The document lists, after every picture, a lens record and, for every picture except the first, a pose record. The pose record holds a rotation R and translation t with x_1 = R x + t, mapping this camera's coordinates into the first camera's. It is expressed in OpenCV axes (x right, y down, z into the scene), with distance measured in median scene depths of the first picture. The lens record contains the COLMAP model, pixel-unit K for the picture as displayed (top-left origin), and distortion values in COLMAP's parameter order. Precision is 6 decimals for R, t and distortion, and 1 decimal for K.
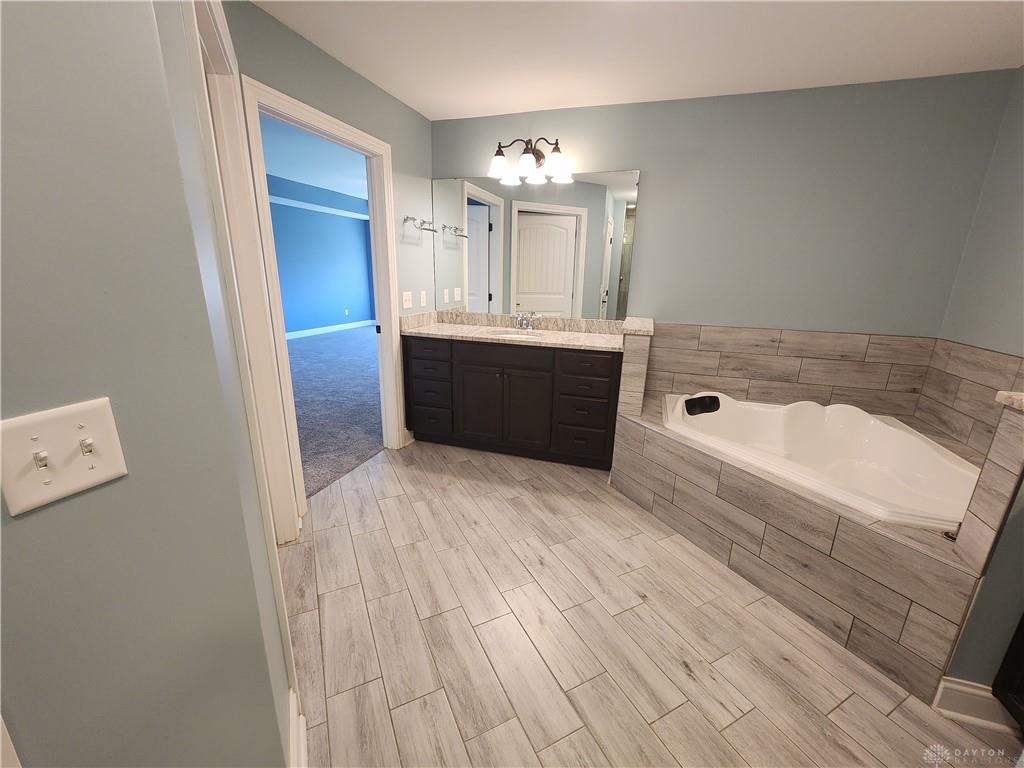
lens RADIAL K [[421.2, 0, 514.8], [0, 421.2, 388.9], [0, 0, 1]] dist [0.001069, 0.000246]
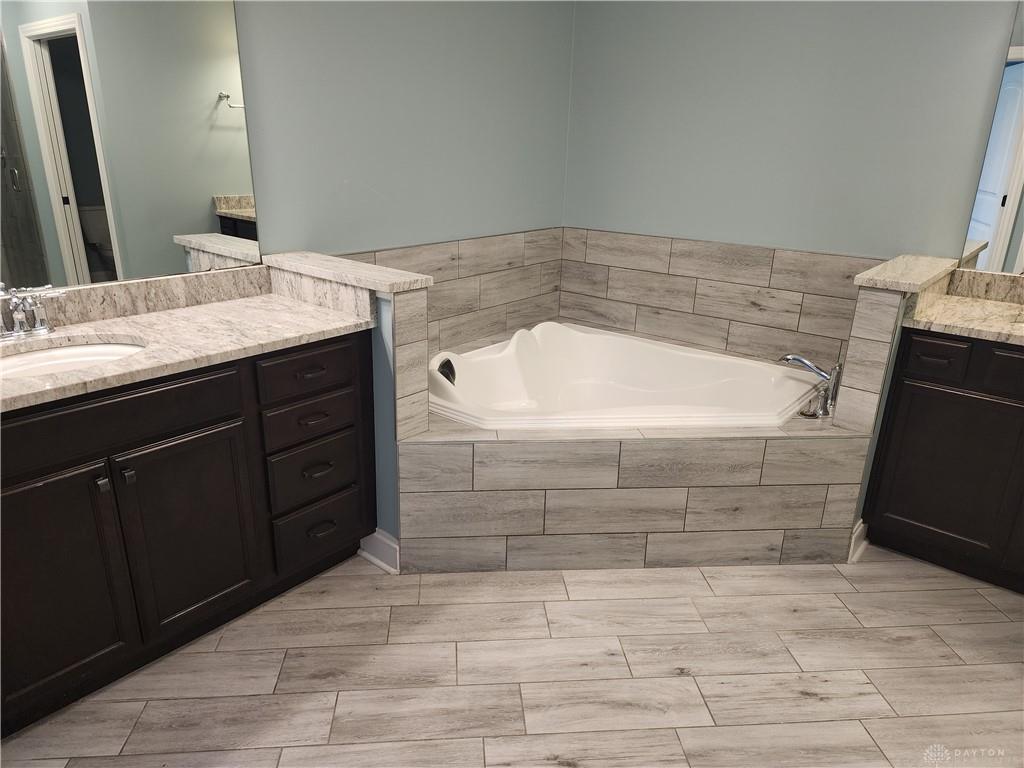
lens RADIAL K [[678.1, 0, 512.0], [0, 678.1, 384.0], [0, 0, 1]] dist [0.100066, -0.109301]
pose [[0.385831, -0.320028, 0.865284, -0.466877], [0.241052, 0.940296, 0.240286, -0.204029], [-0.890521, 0.115868, 0.439939, 0.555072]]
